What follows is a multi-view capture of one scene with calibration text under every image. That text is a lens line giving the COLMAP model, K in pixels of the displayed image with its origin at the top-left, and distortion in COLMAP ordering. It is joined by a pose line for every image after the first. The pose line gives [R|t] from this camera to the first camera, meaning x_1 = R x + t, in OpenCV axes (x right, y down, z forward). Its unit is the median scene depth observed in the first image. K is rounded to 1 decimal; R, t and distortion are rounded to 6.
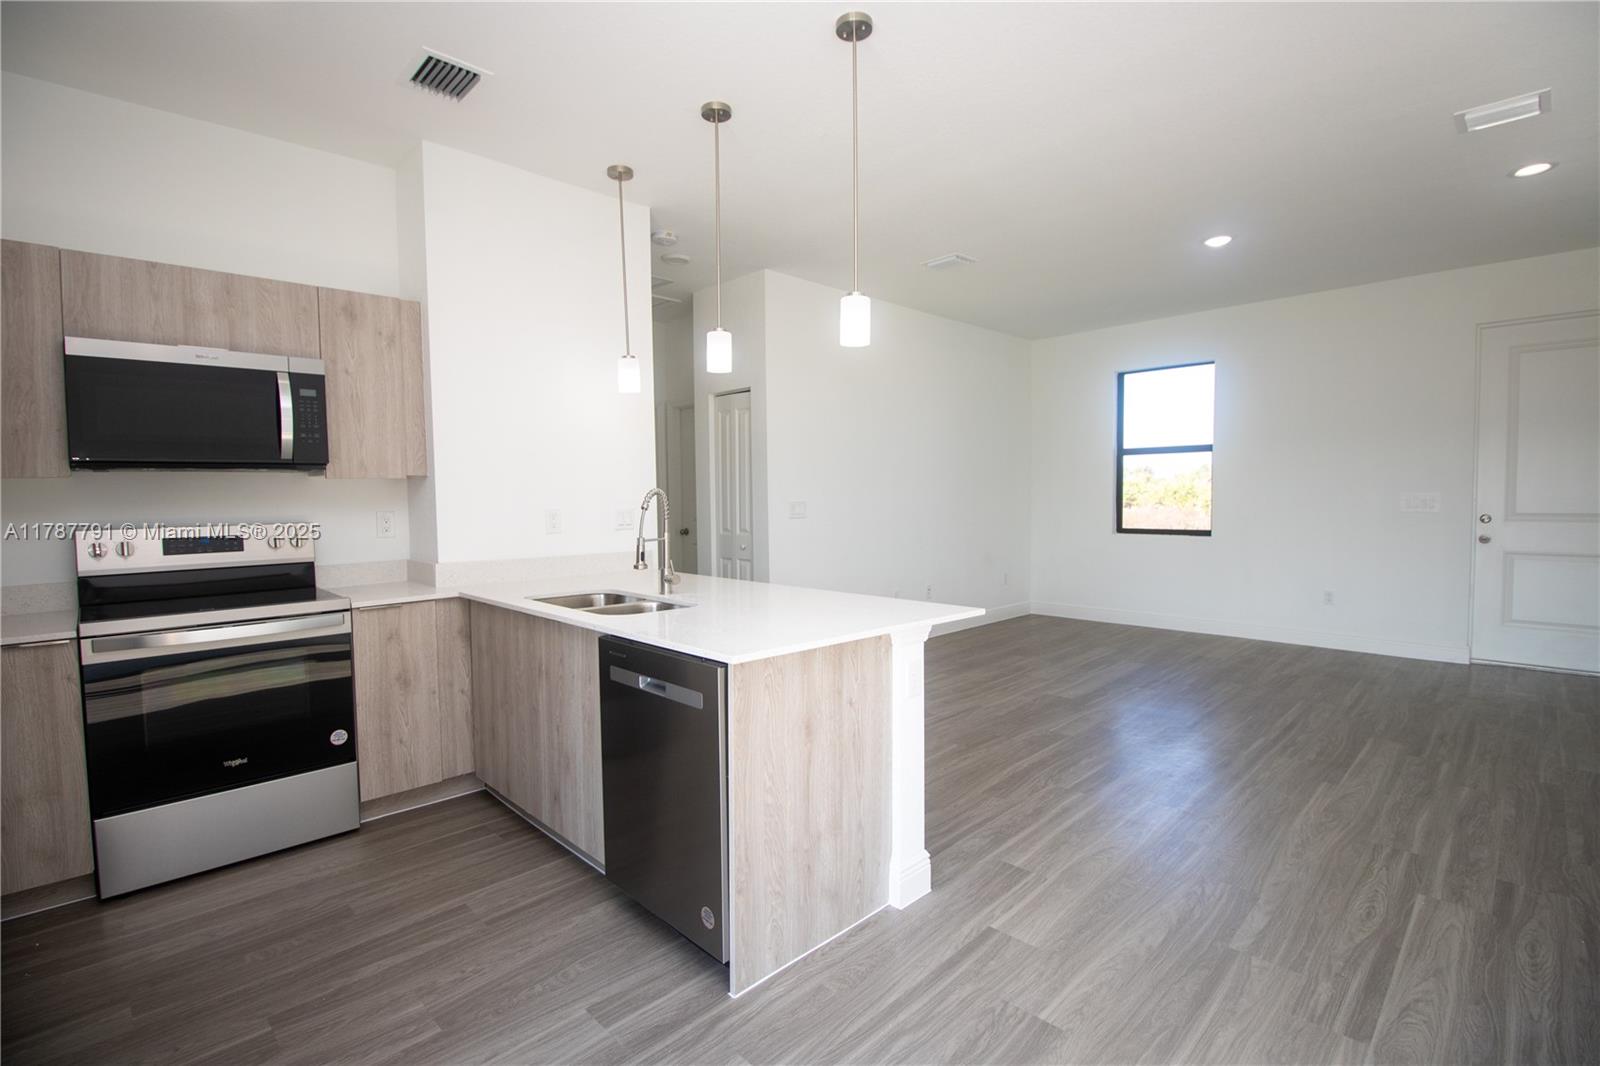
lens RADIAL K [[739.5, 0, 793.7], [0, 739.5, 528.4], [0, 0, 1]] dist [0.000545, -0.012876]
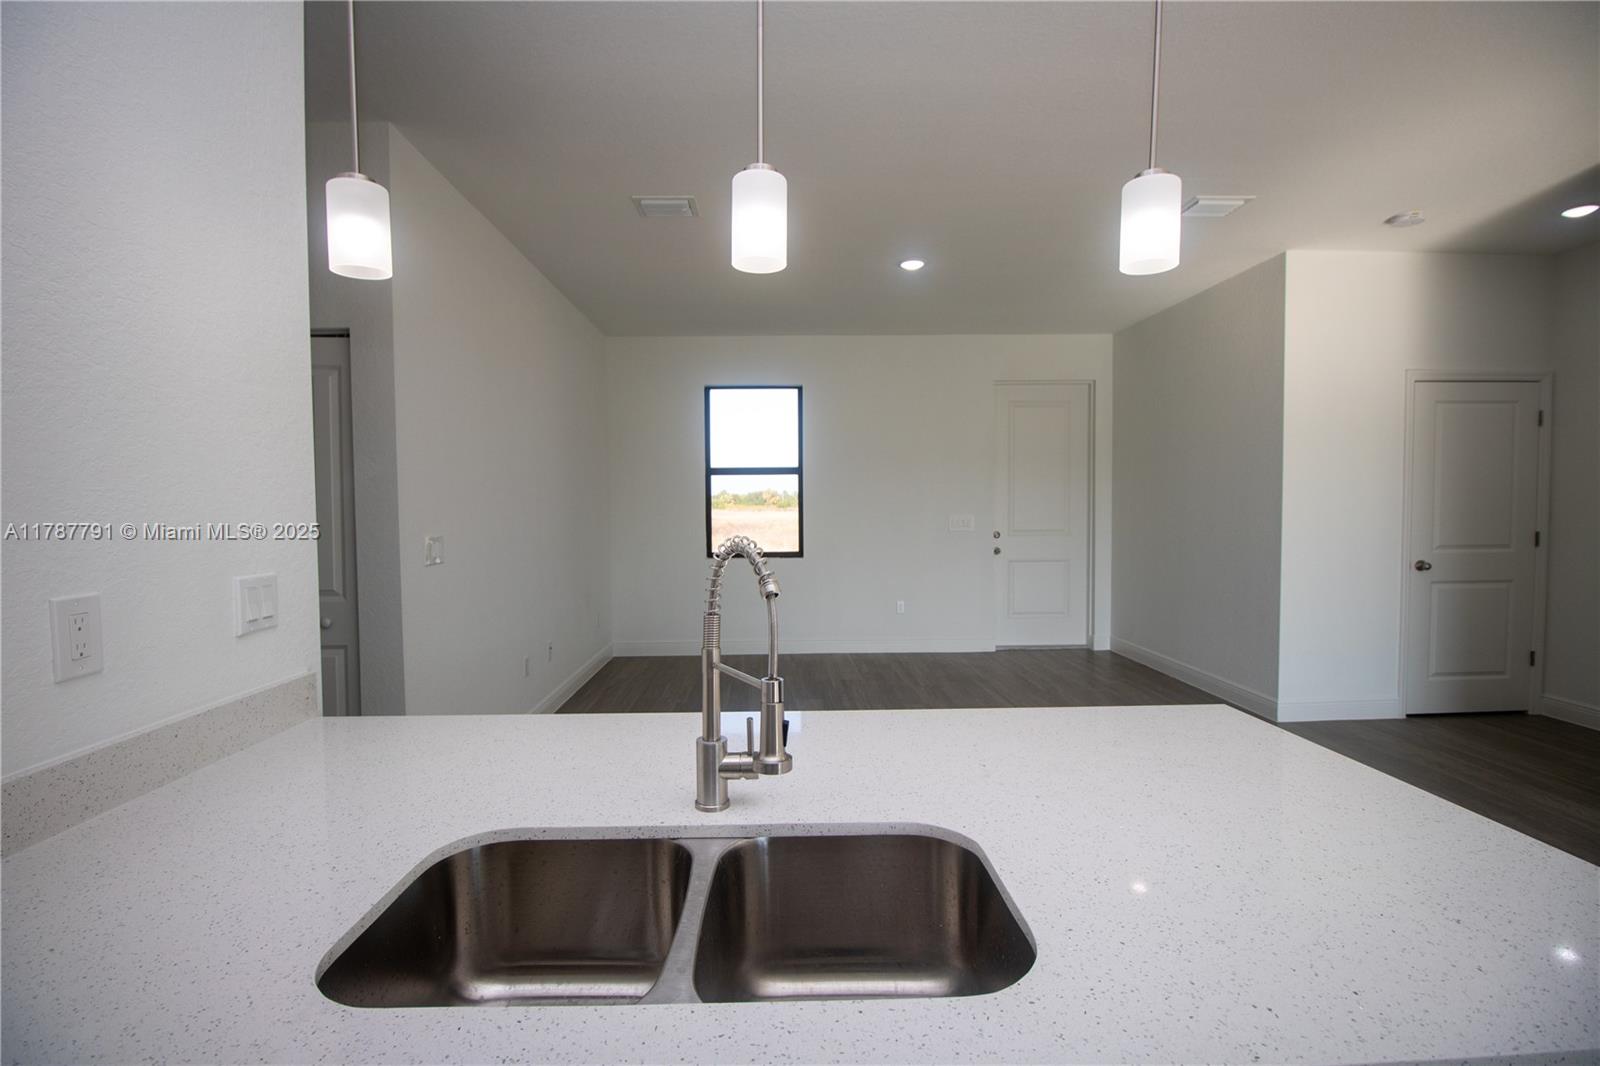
lens RADIAL K [[739.5, 0, 793.7], [0, 739.5, 528.4], [0, 0, 1]] dist [0.000545, -0.012876]
pose [[0.669789, -0.021872, 0.742229, -0.475545], [0.037550, 0.999285, -0.004438, -0.061319], [-0.741601, 0.030843, 0.670131, 0.786694]]
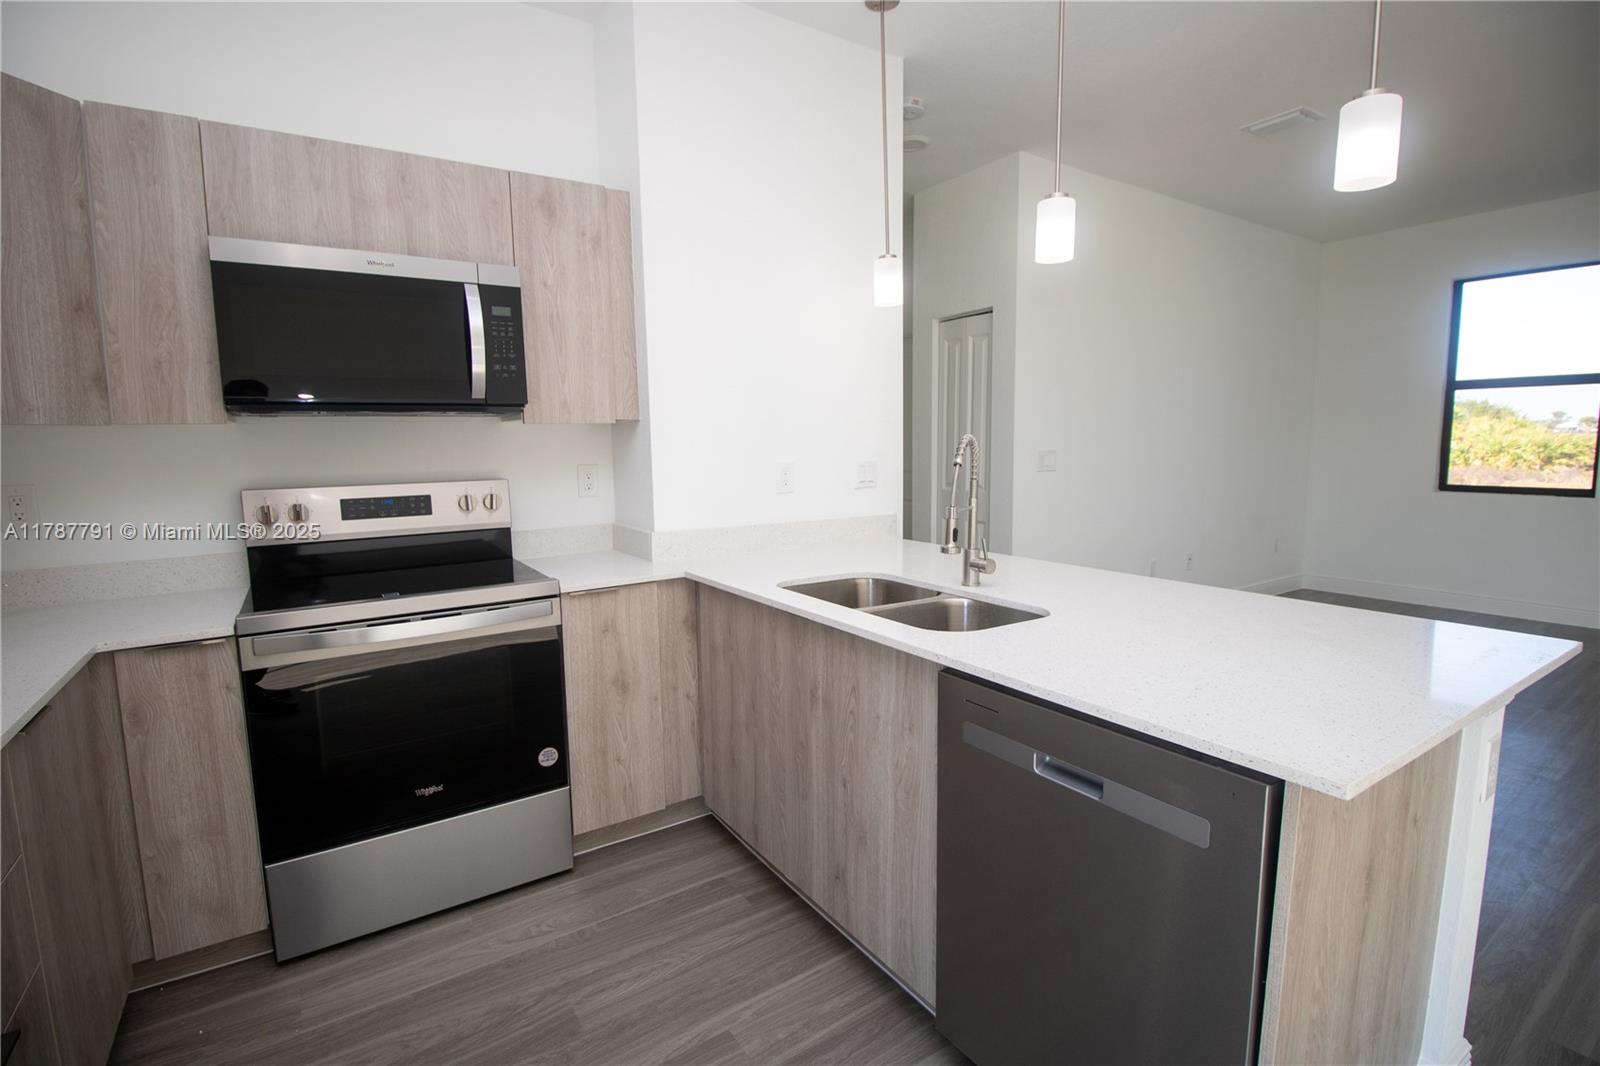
lens RADIAL K [[747.7, 0, 795.4], [0, 747.7, 528.2], [0, 0, 1]] dist [0.002035, -0.011772]
pose [[0.982097, 0.018761, -0.187437, -0.208416], [-0.005646, 0.997512, 0.070263, -0.015075], [0.188289, -0.067947, 0.979760, 0.280887]]
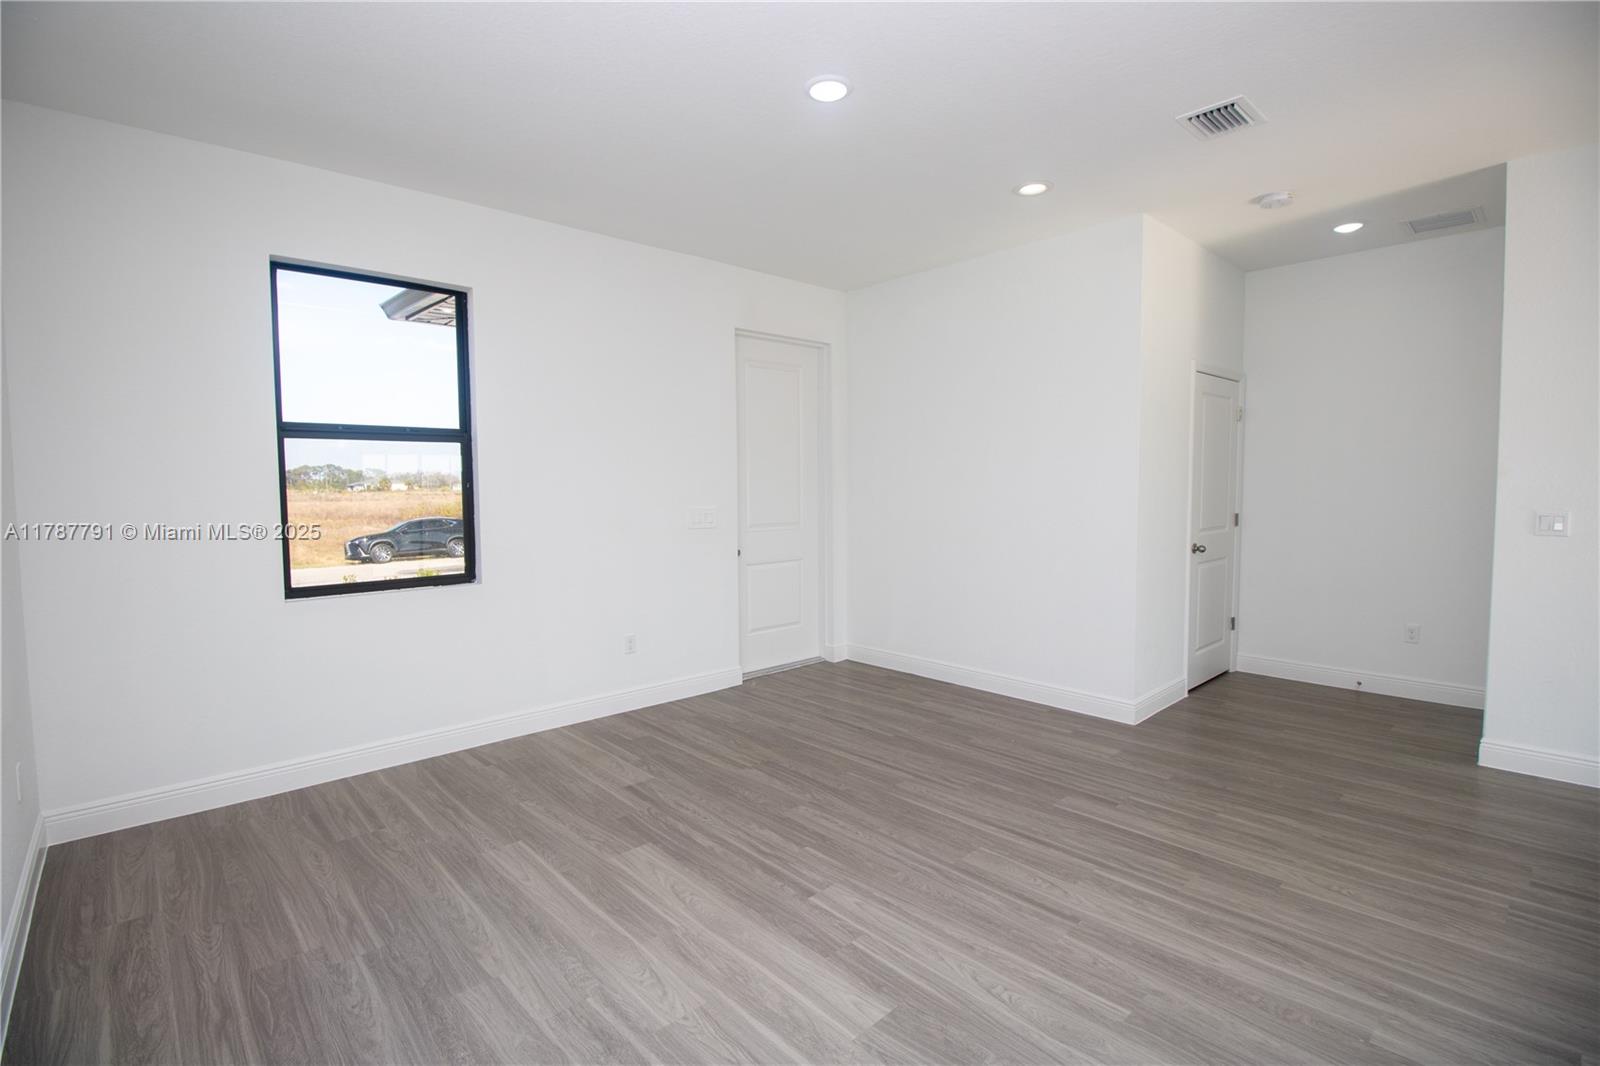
lens RADIAL K [[695.2, 0, 792.8], [0, 695.2, 533.7], [0, 0, 1]] dist [-0.038179, 0.000085]
pose [[0.029751, -0.051835, 0.998212, 0.030549], [0.056804, 0.997128, 0.050085, -0.103226], [-0.997942, 0.055213, 0.032610, 1.748613]]
